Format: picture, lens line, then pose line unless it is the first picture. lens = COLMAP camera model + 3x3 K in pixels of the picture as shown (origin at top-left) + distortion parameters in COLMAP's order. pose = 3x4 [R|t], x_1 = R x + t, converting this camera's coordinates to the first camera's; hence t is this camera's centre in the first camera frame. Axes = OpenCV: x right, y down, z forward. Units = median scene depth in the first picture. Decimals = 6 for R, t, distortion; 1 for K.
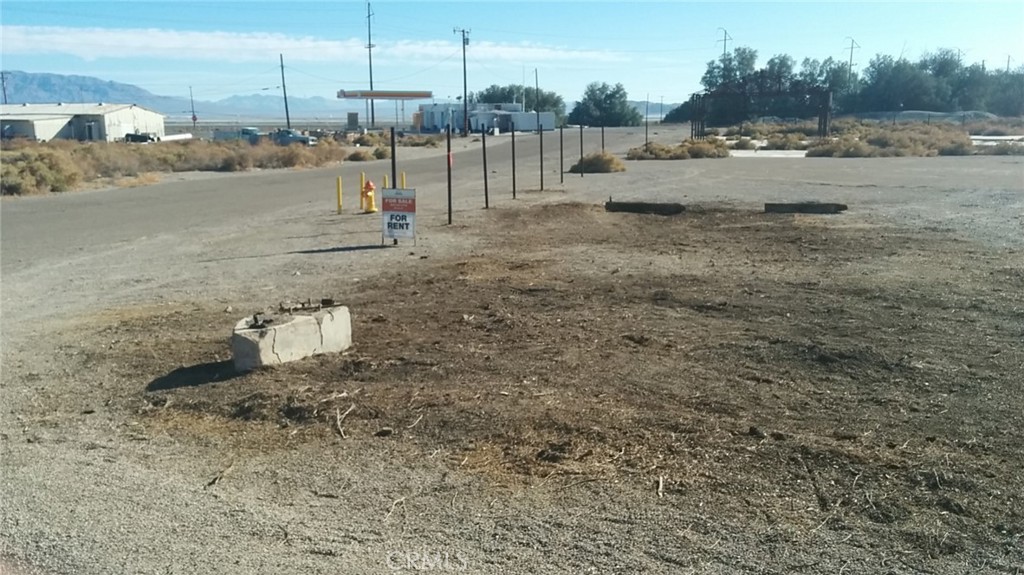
lens RADIAL K [[902.4, 0, 517.9], [0, 902.4, 287.4], [0, 0, 1]] dist [0.093191, -0.132024]
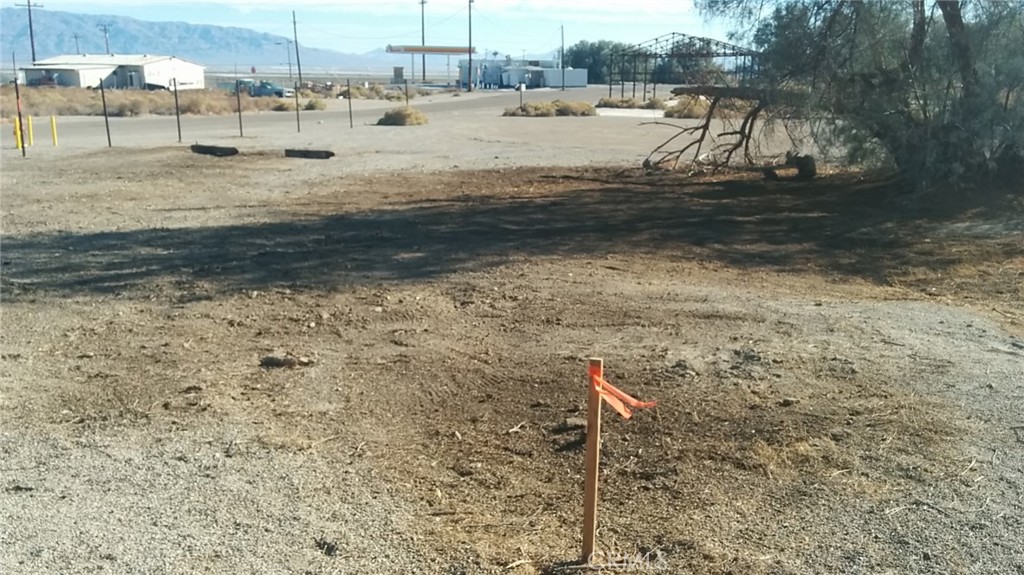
lens RADIAL K [[902.4, 0, 517.9], [0, 902.4, 287.4], [0, 0, 1]] dist [0.093191, -0.132024]
pose [[0.988373, 0.049228, -0.143859, 0.117913], [-0.042357, 0.997828, 0.050444, 0.002953], [0.146030, -0.043764, 0.988312, -0.028102]]
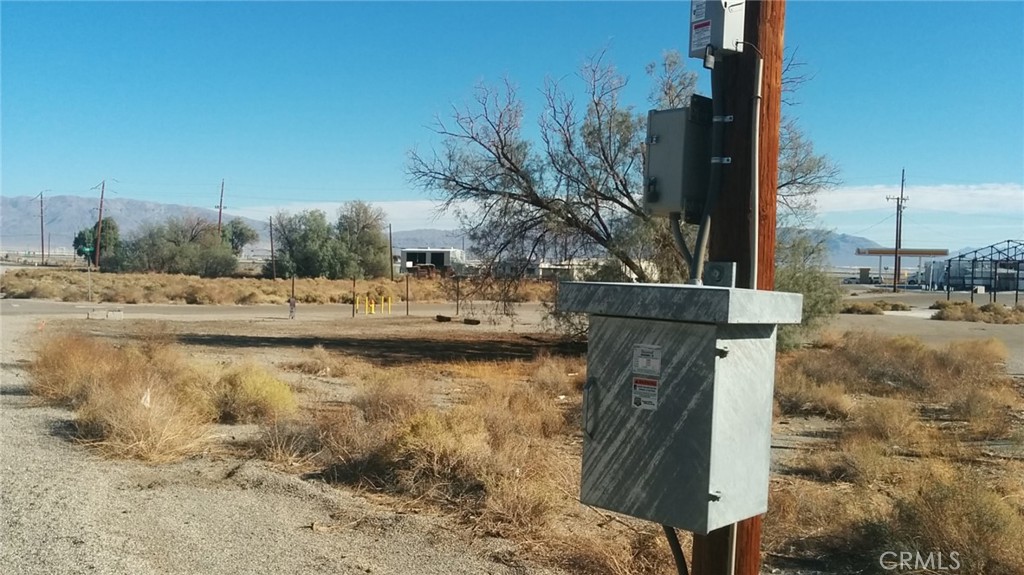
lens RADIAL K [[902.4, 0, 517.9], [0, 902.4, 287.4], [0, 0, 1]] dist [0.093191, -0.132024]
pose [[0.724642, 0.039924, -0.687968, 0.270315], [-0.150702, 0.983337, -0.101670, 0.004281], [0.672446, 0.177352, 0.718584, -0.062278]]
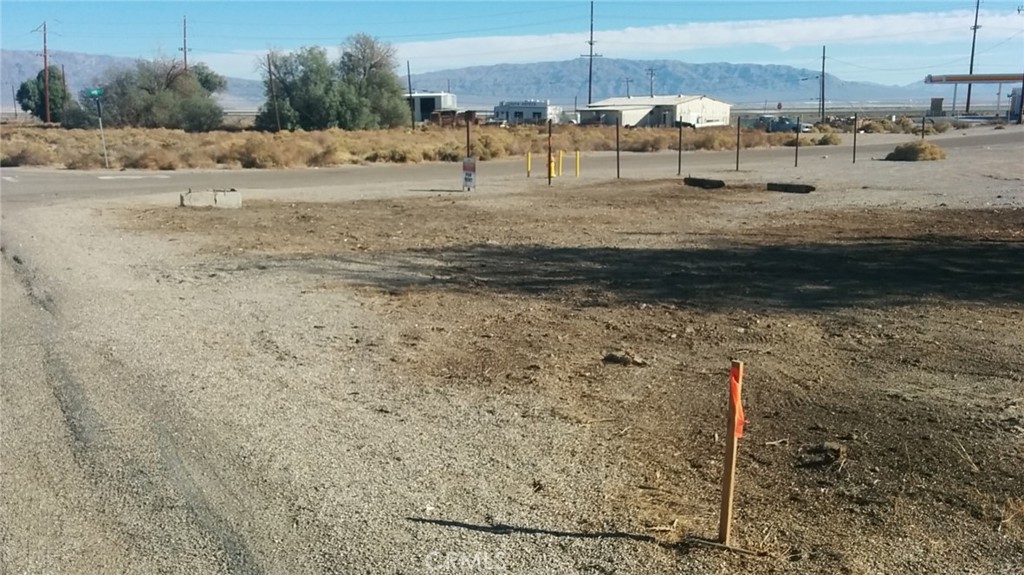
lens RADIAL K [[902.4, 0, 517.9], [0, 902.4, 287.4], [0, 0, 1]] dist [0.093191, -0.132024]
pose [[0.758926, 0.126326, -0.638805, 0.127762], [-0.116391, 0.991520, 0.057800, 0.002954], [0.640690, 0.030485, 0.767194, -0.029218]]
